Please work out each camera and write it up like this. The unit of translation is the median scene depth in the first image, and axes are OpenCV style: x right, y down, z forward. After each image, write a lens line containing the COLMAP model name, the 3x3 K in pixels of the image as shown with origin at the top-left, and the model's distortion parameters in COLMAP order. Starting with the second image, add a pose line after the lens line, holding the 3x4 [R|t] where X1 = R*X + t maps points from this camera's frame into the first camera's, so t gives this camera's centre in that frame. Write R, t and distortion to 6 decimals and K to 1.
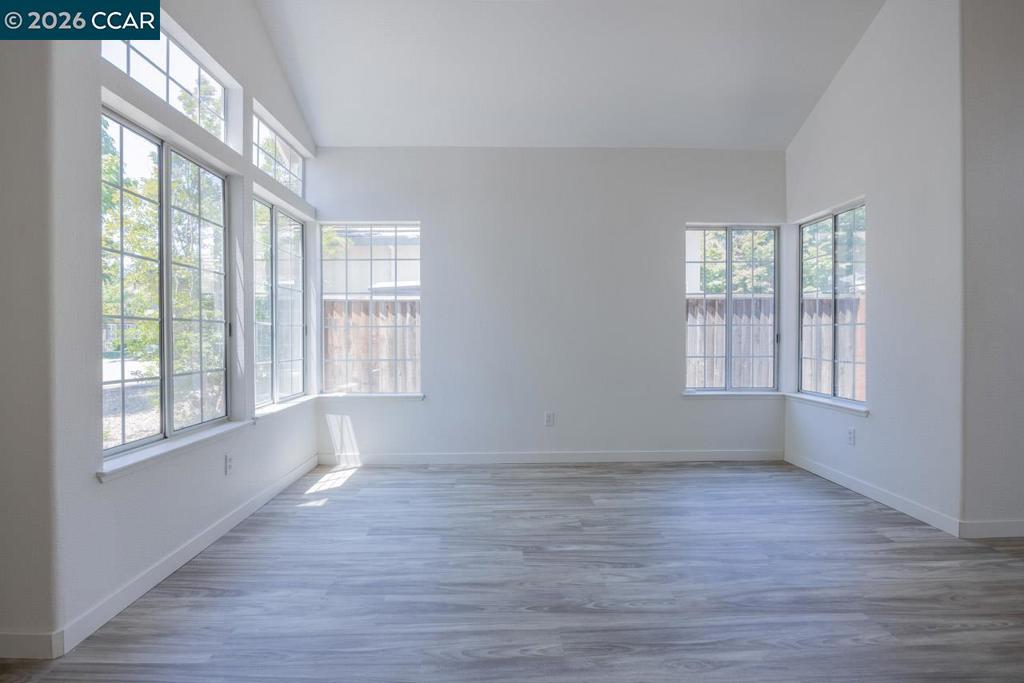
lens RADIAL K [[474.5, 0, 504.3], [0, 474.5, 336.3], [0, 0, 1]] dist [-0.013851, 0.000056]
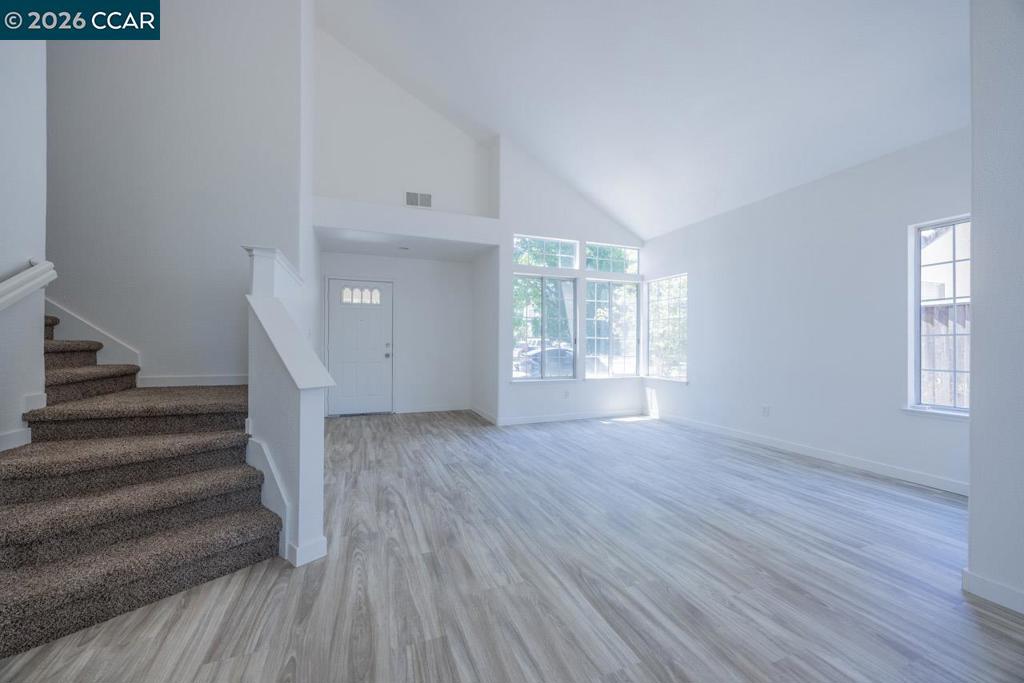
lens RADIAL K [[396.3, 0, 503.8], [0, 396.3, 341.6], [0, 0, 1]] dist [-0.001707, -0.001661]
pose [[0.322652, 0.001821, -0.946516, 0.975253], [-0.006550, 0.999978, -0.000309, -0.007223], [0.946495, 0.006300, 0.322657, -0.014397]]
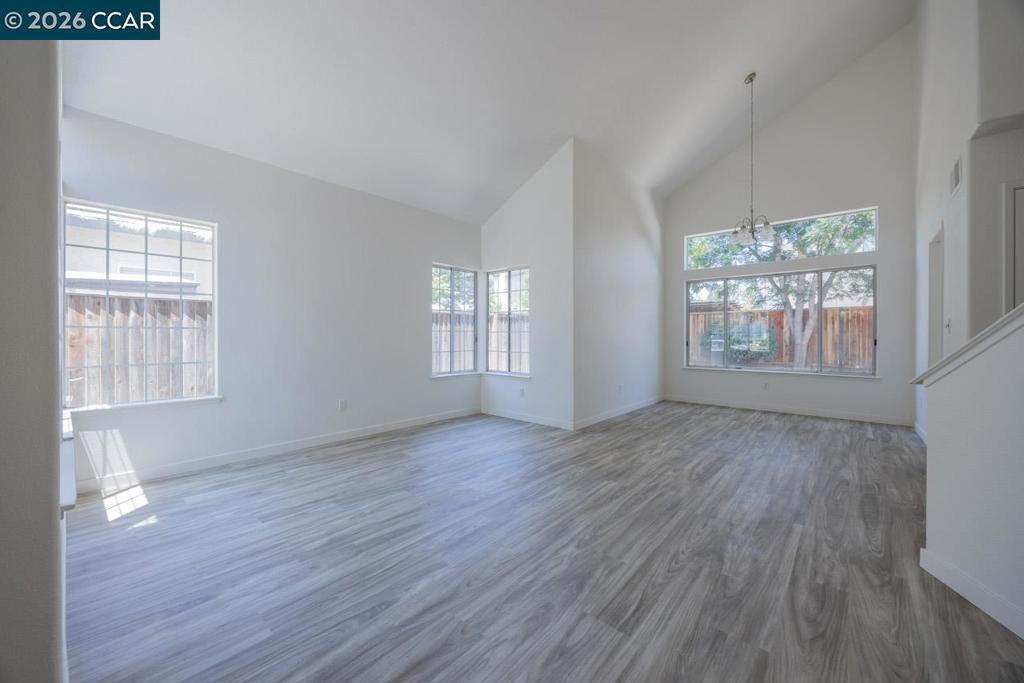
lens RADIAL K [[396.3, 0, 508.3], [0, 396.3, 341.0], [0, 0, 1]] dist [-0.001707, -0.001661]
pose [[0.673265, -0.004006, 0.739390, -0.419172], [-0.002475, 0.999968, 0.007671, -0.002294], [-0.739397, -0.006994, 0.673234, -0.015331]]
